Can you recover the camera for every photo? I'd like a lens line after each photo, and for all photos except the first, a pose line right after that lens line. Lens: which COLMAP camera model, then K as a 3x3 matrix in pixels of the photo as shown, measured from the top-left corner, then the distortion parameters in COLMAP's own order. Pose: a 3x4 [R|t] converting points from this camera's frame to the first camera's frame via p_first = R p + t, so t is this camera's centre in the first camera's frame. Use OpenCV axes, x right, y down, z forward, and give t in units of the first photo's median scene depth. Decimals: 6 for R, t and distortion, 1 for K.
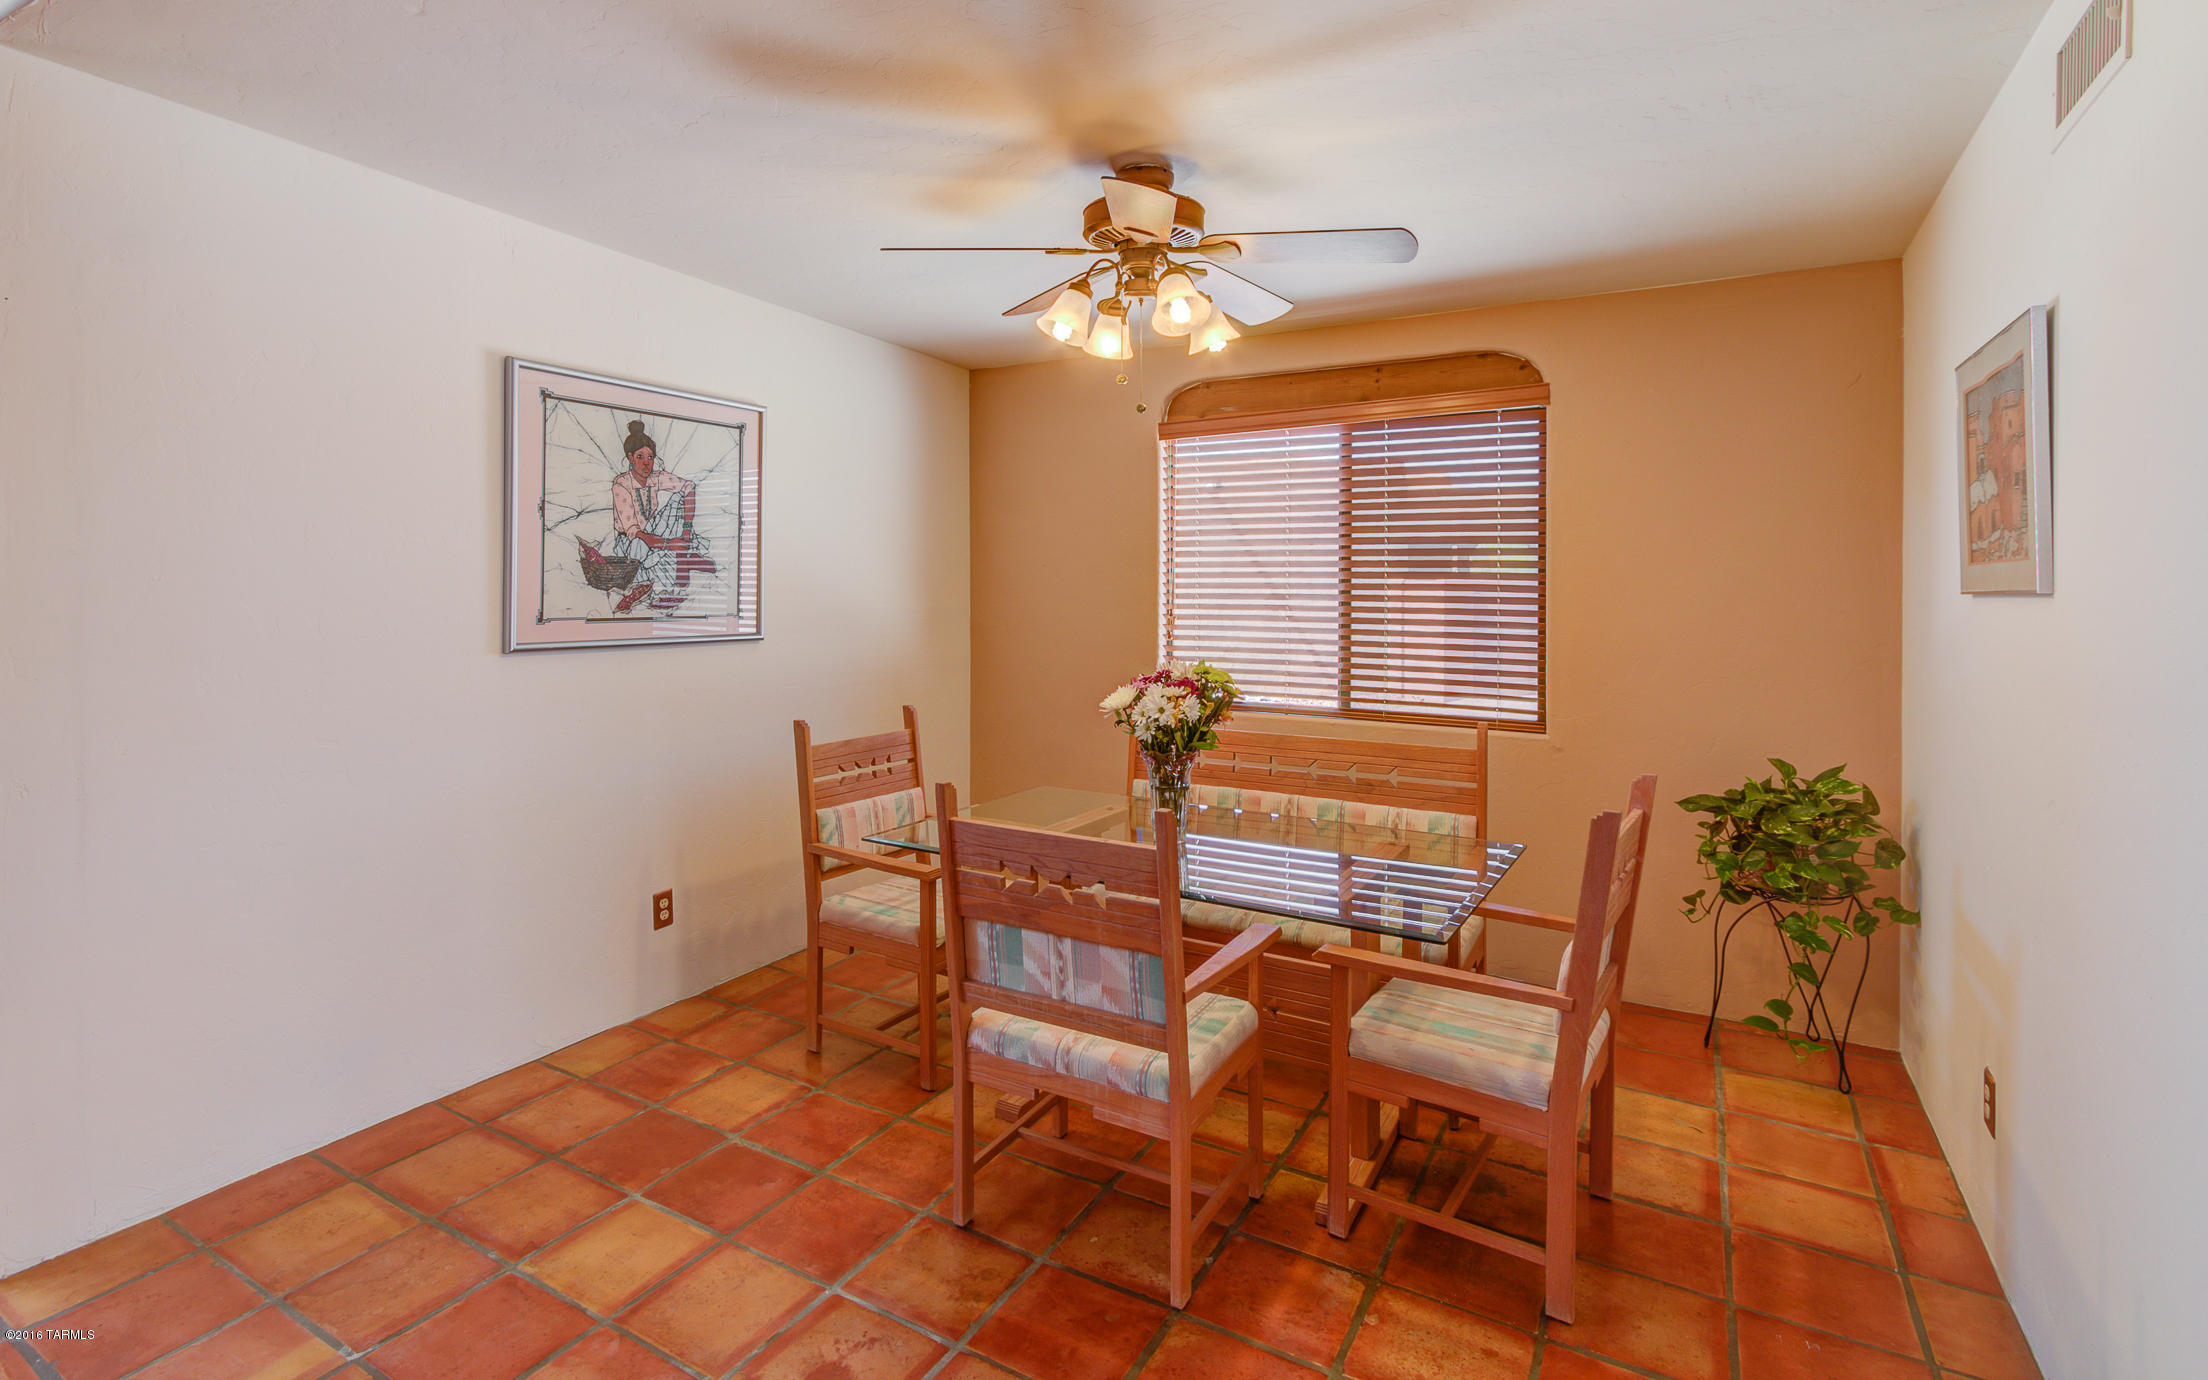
lens RADIAL K [[1068.0, 0, 1108.5], [0, 1068.0, 595.2], [0, 0, 1]] dist [-0.000869, 0.000122]
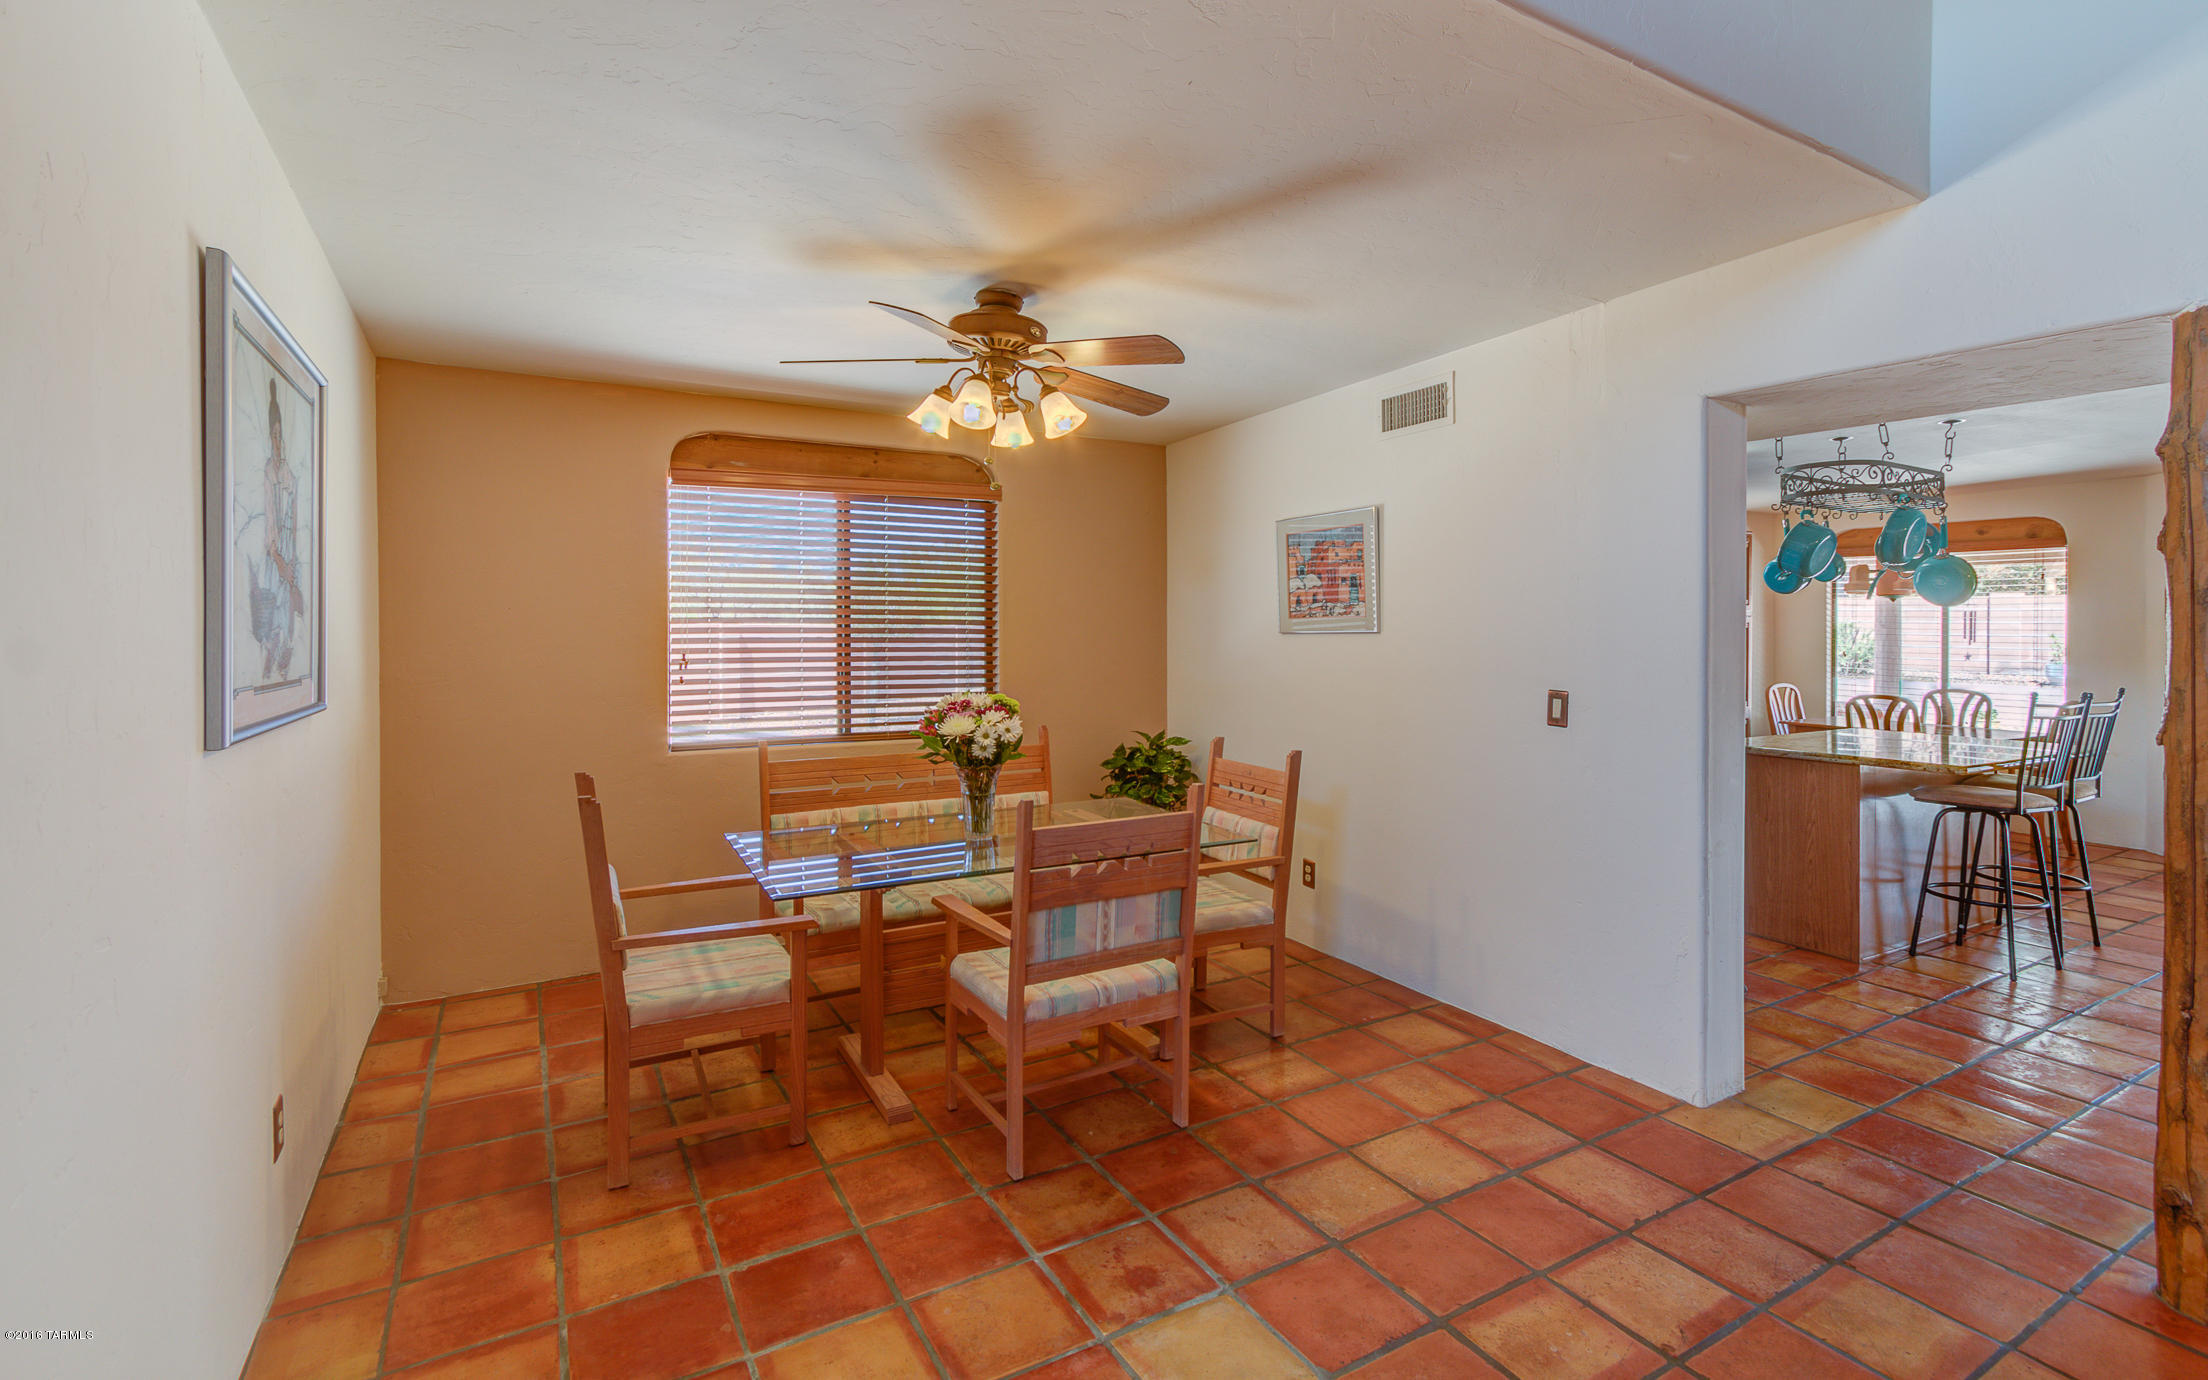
lens RADIAL K [[963.4, 0, 1102.4], [0, 963.4, 640.1], [0, 0, 1]] dist [0.000953, 0.000099]
pose [[0.497033, -0.013841, 0.867621, -0.885611], [0.009870, 0.999898, 0.010297, -0.009183], [-0.867676, 0.003445, 0.497119, 0.347980]]
